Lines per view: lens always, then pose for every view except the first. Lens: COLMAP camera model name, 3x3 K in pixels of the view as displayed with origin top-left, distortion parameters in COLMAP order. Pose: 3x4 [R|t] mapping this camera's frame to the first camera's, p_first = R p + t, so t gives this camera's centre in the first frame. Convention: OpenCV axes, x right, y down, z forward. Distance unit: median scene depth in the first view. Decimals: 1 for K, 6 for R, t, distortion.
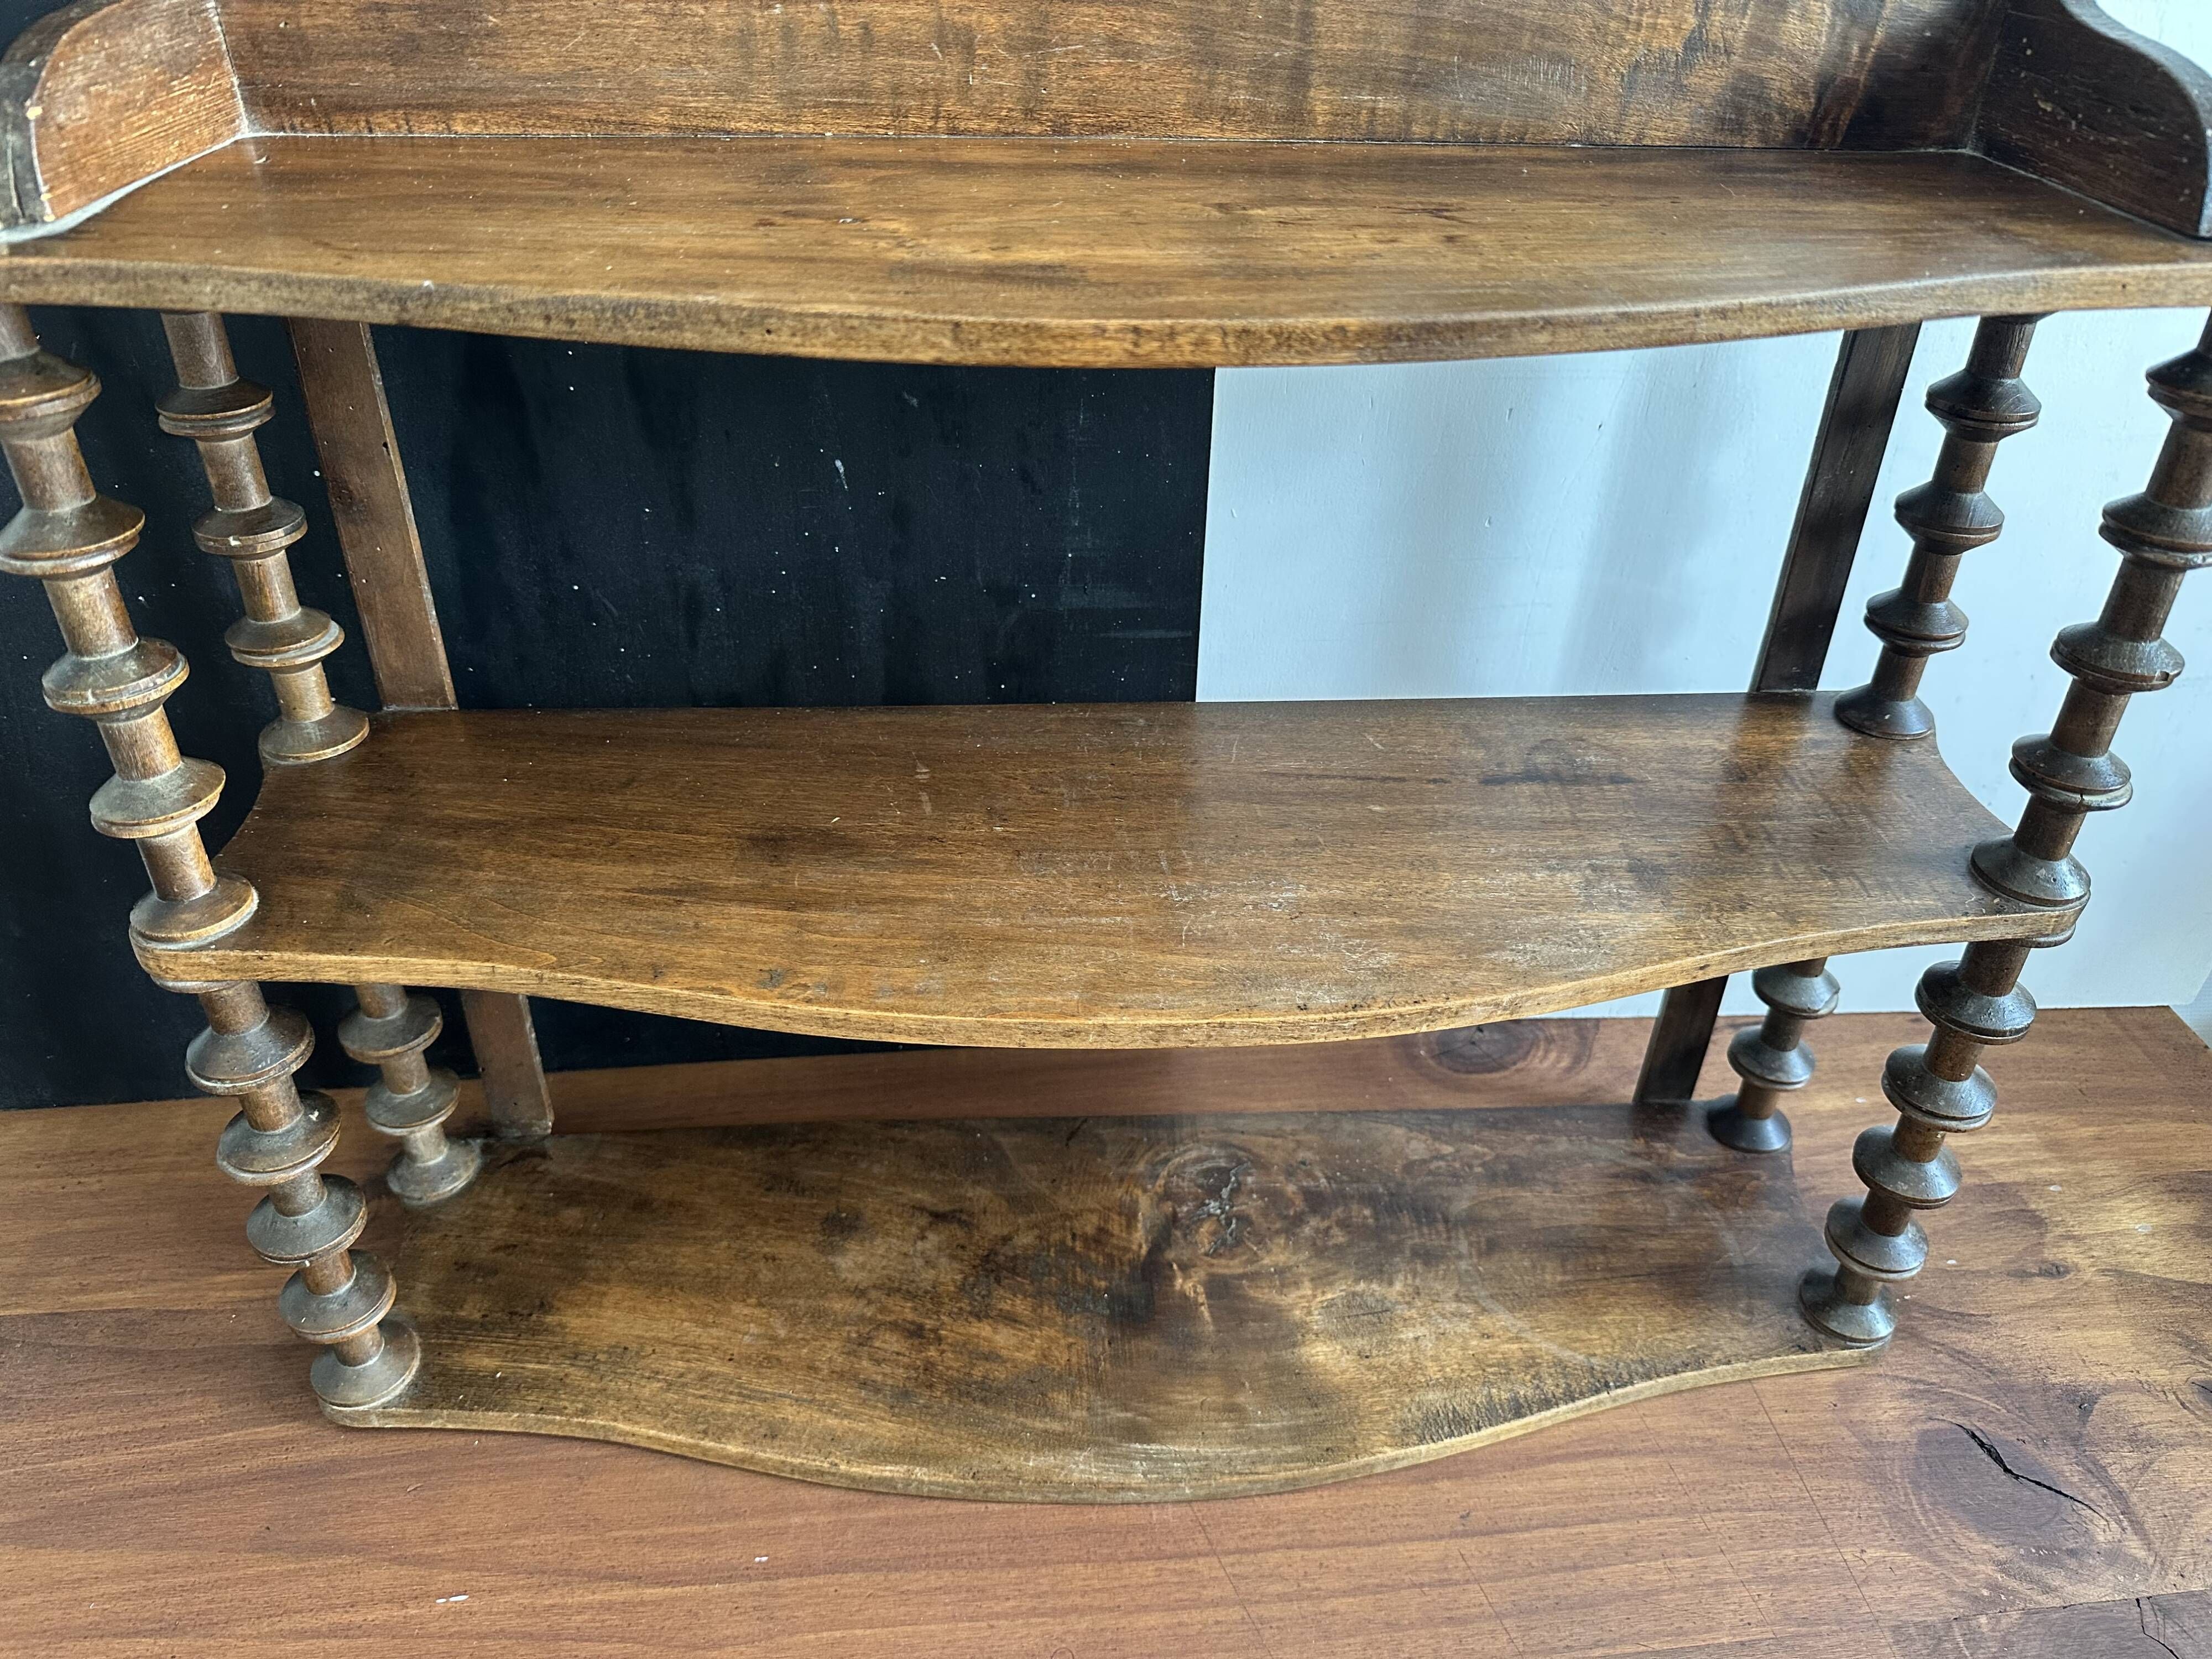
lens RADIAL K [[1559.2, 0, 1108.3], [0, 1559.2, 836.1], [0, 0, 1]] dist [0.122257, -0.266844]
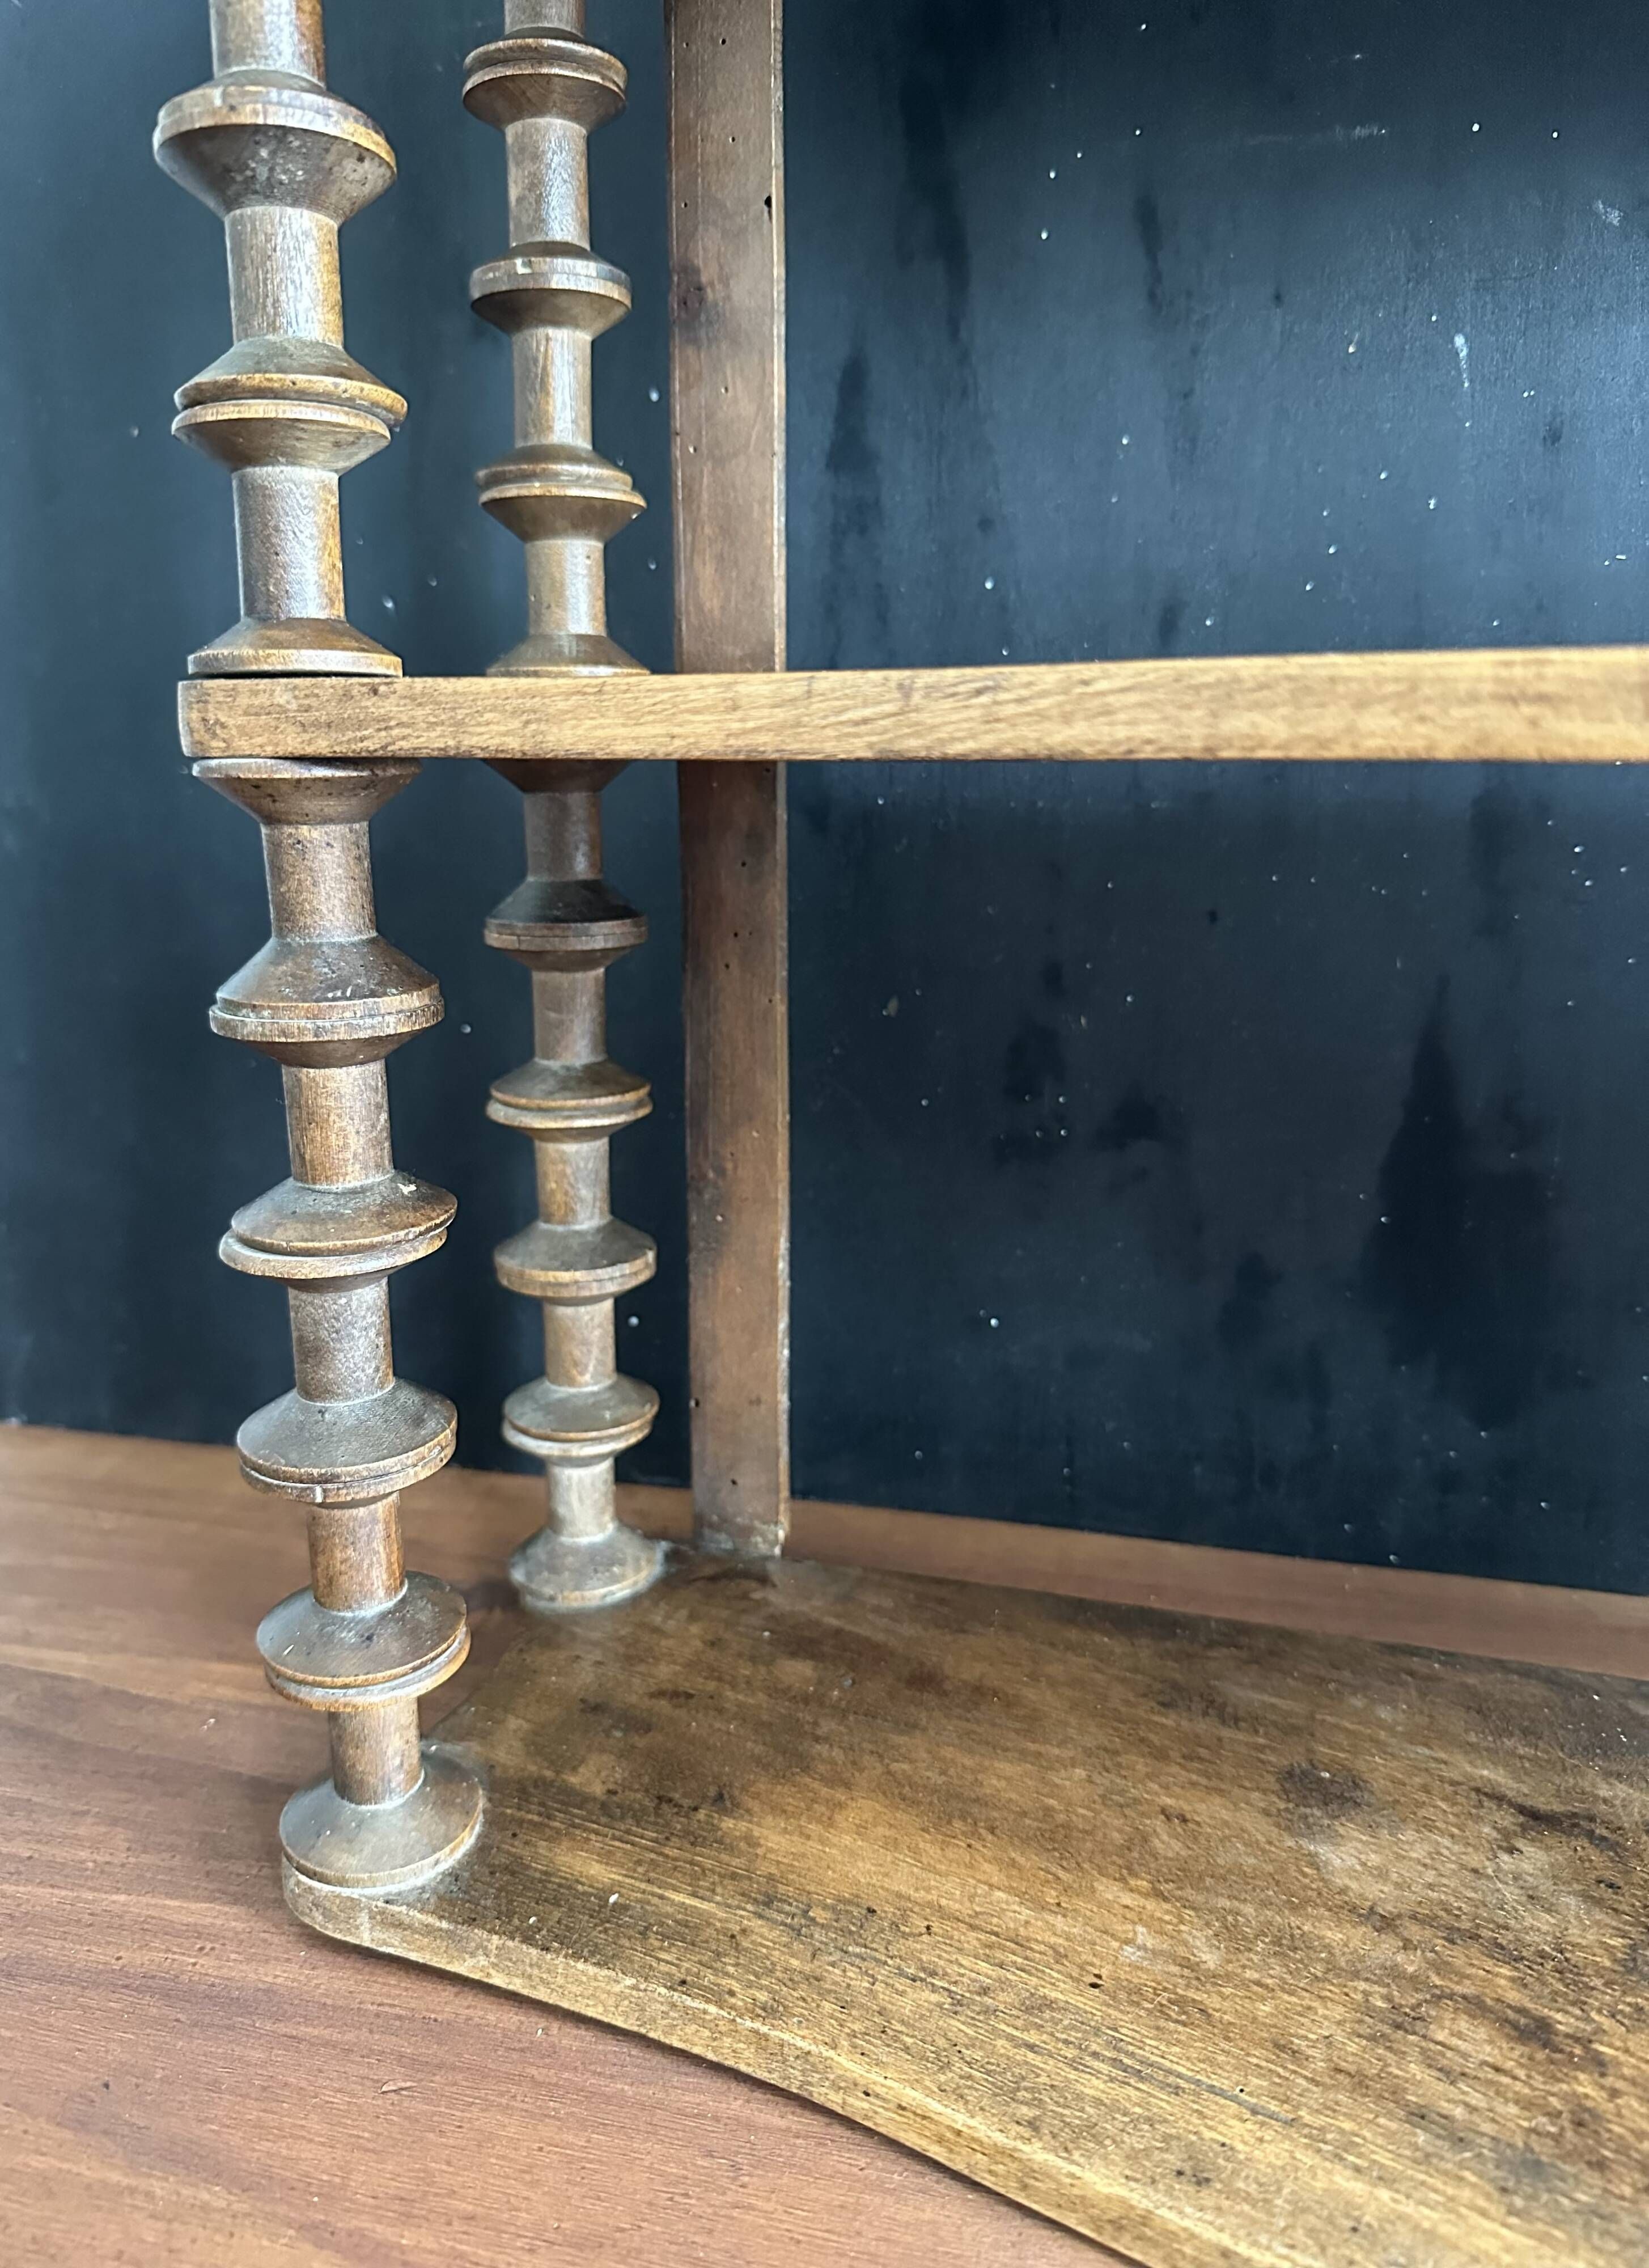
lens RADIAL K [[1641.2, 0, 780.3], [0, 1641.2, 1127.2], [0, 0, 1]] dist [-0.048759, 0.008812]
pose [[0.932291, 0.055865, -0.357369, -0.179351], [-0.178933, 0.929873, -0.321433, 0.279450], [0.314351, 0.363615, 0.876908, 0.508845]]
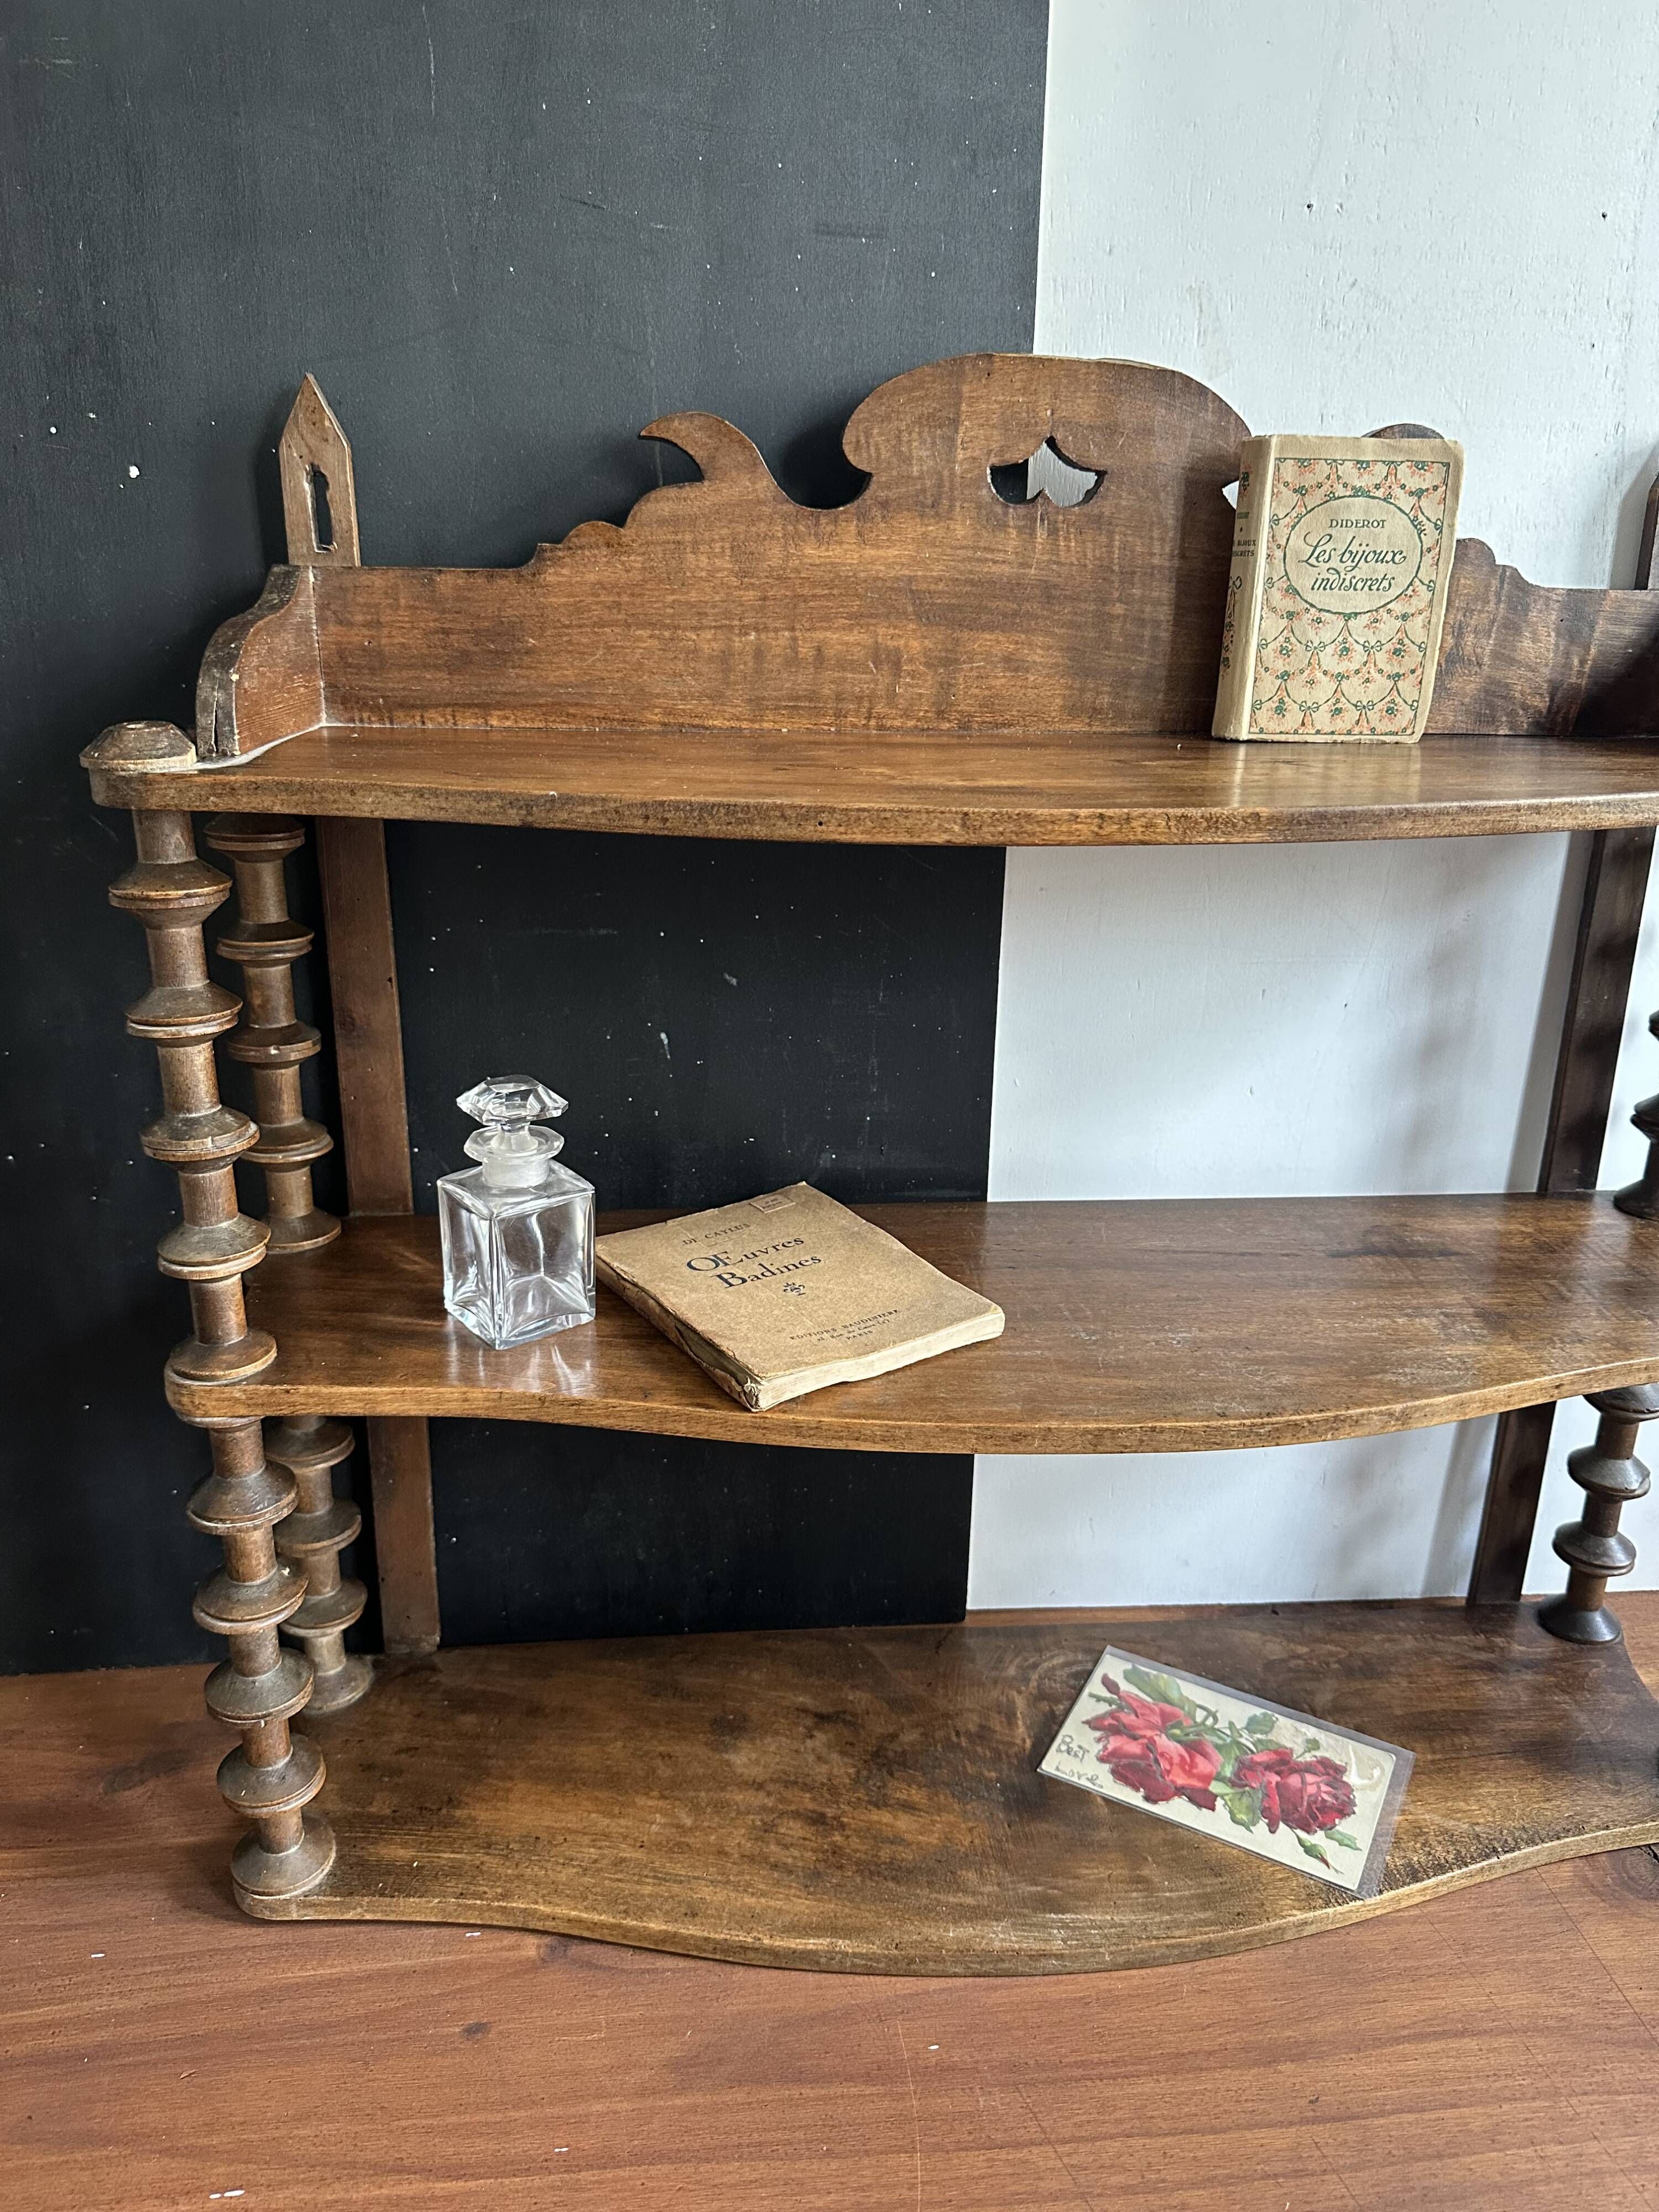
lens RADIAL K [[1572.5, 0, 824.2], [0, 1572.5, 1110.1], [0, 0, 1]] dist [0.124934, -0.294506]
pose [[0.999571, -0.012995, 0.026253, -0.147427], [0.019435, 0.964757, -0.262425, 0.150804], [-0.021917, 0.262823, 0.964595, -0.119933]]
